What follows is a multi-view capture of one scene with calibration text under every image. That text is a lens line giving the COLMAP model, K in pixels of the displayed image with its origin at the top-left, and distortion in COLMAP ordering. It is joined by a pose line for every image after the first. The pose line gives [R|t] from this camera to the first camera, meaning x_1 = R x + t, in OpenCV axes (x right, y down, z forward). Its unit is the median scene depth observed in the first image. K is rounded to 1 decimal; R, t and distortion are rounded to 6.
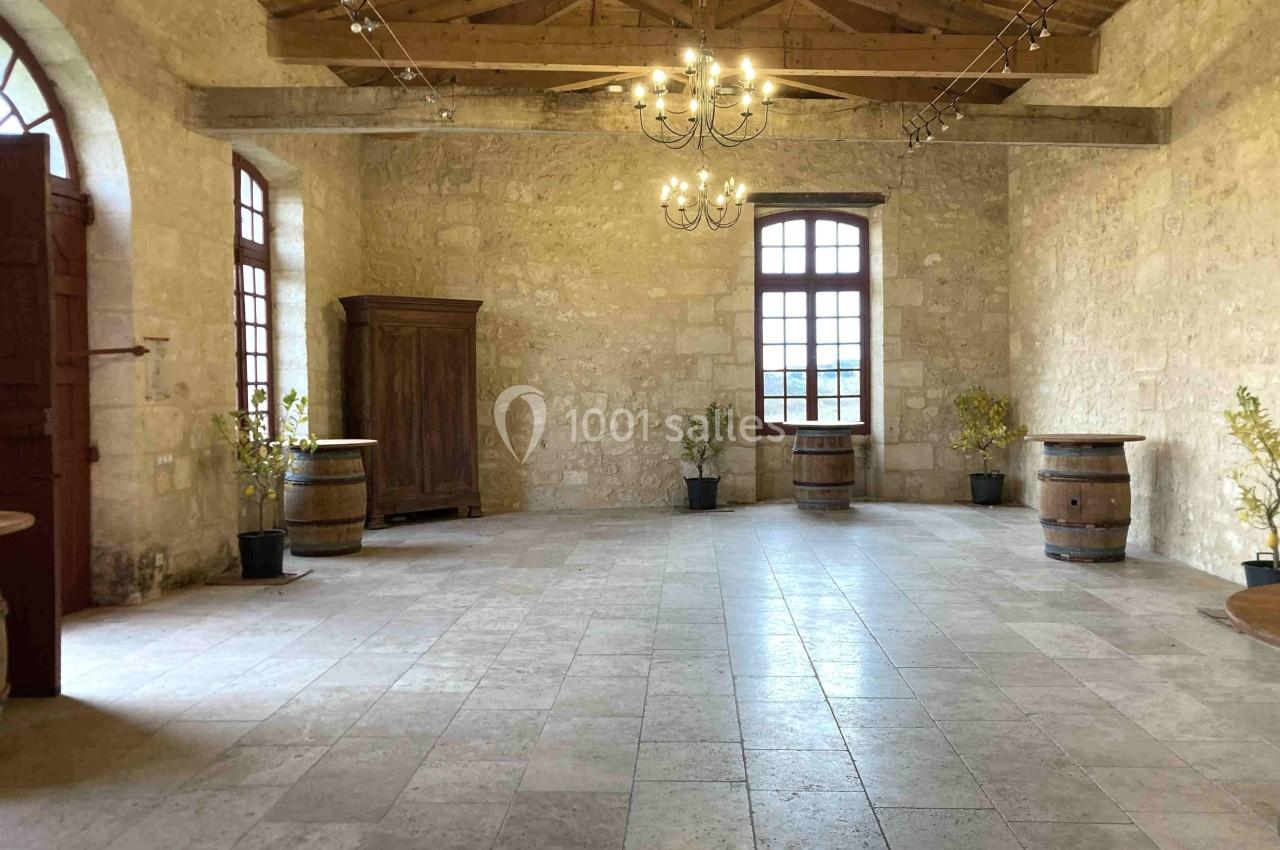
lens RADIAL K [[1053.1, 0, 632.9], [0, 1053.1, 407.6], [0, 0, 1]] dist [0.048794, 0.004048]
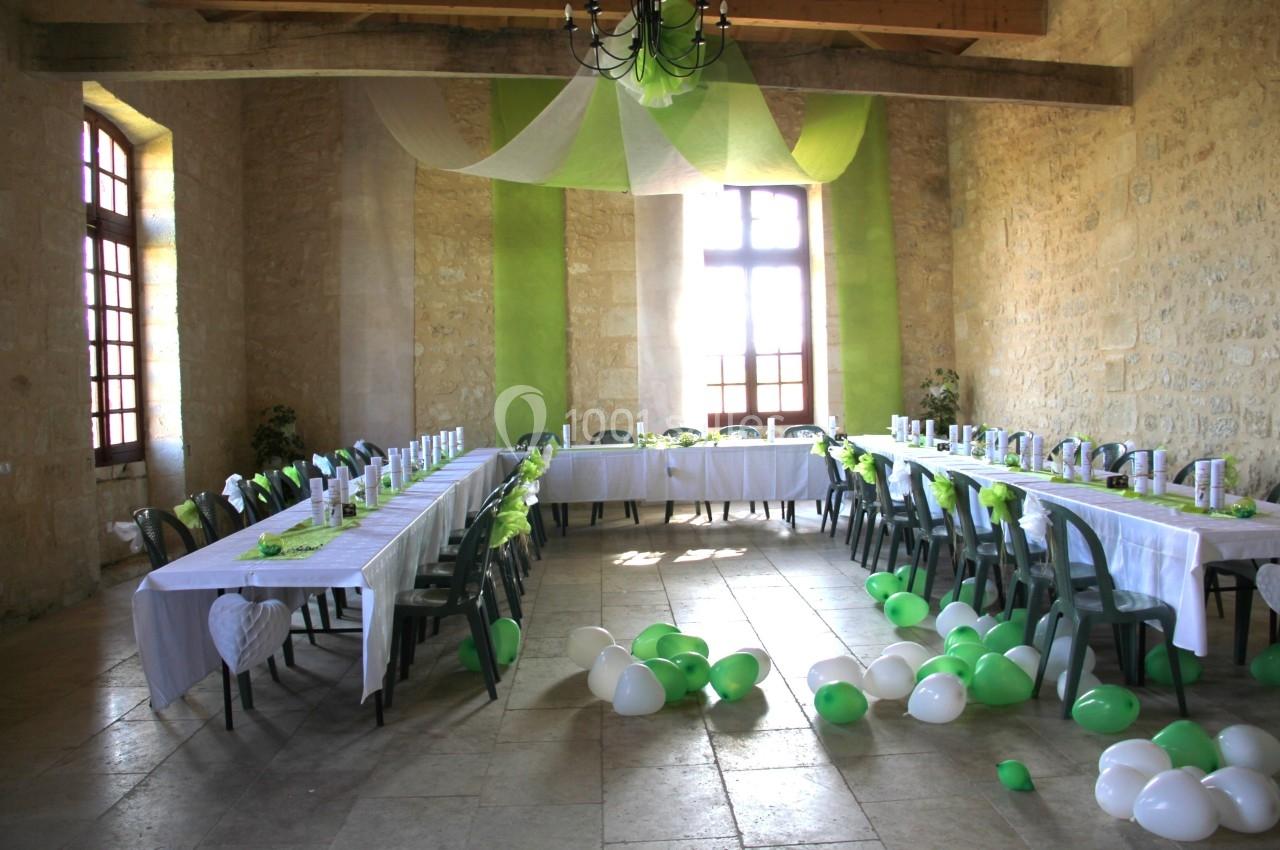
lens RADIAL K [[1069.5, 0, 640.0], [0, 1069.5, 425.0], [0, 0, 1]] dist [-0.162558, 0.144379]
pose [[0.995636, -0.018003, 0.091566, -0.011777], [0.016029, 0.999624, 0.022252, 0.004253], [-0.091932, -0.020687, 0.995550, 0.118379]]
